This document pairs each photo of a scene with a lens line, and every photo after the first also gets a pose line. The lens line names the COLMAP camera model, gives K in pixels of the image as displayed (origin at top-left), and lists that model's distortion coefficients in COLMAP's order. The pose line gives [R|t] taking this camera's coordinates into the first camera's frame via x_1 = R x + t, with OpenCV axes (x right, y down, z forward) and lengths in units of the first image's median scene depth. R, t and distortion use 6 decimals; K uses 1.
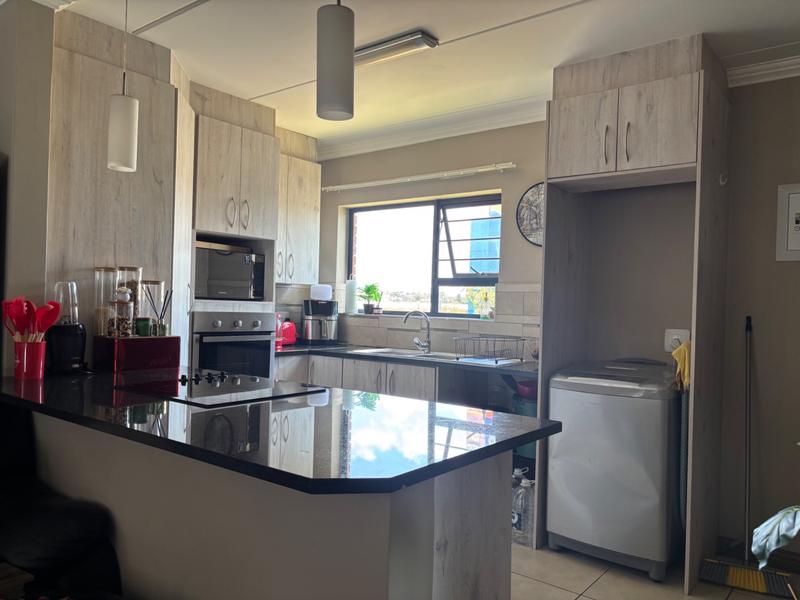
lens RADIAL K [[606.9, 0, 397.8], [0, 606.9, 305.8], [0, 0, 1]] dist [0.012009, -0.009322]
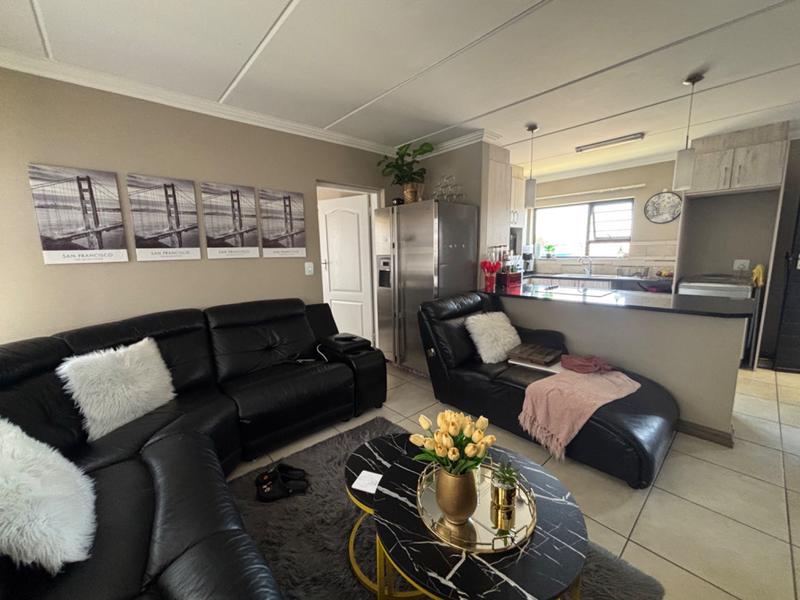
lens RADIAL K [[322.2, 0, 398.5], [0, 322.2, 298.0], [0, 0, 1]] dist [-0.000708, 0.000011]
pose [[0.983421, -0.025048, -0.179599, -0.447626], [0.049978, 0.989494, 0.135662, -0.035870], [0.174314, -0.142389, 0.974341, -0.286622]]
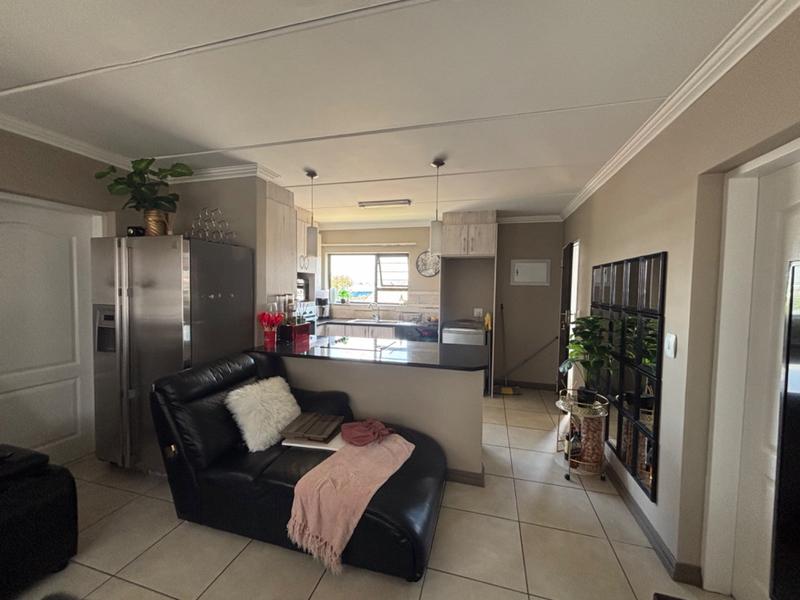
lens RADIAL K [[322.2, 0, 401.4], [0, 322.2, 298.7], [0, 0, 1]] dist [-0.000708, 0.000011]
pose [[0.920479, -0.031959, 0.389482, -0.369268], [0.015155, 0.998820, 0.046141, -0.066339], [-0.390497, -0.036569, 0.919877, -0.184926]]
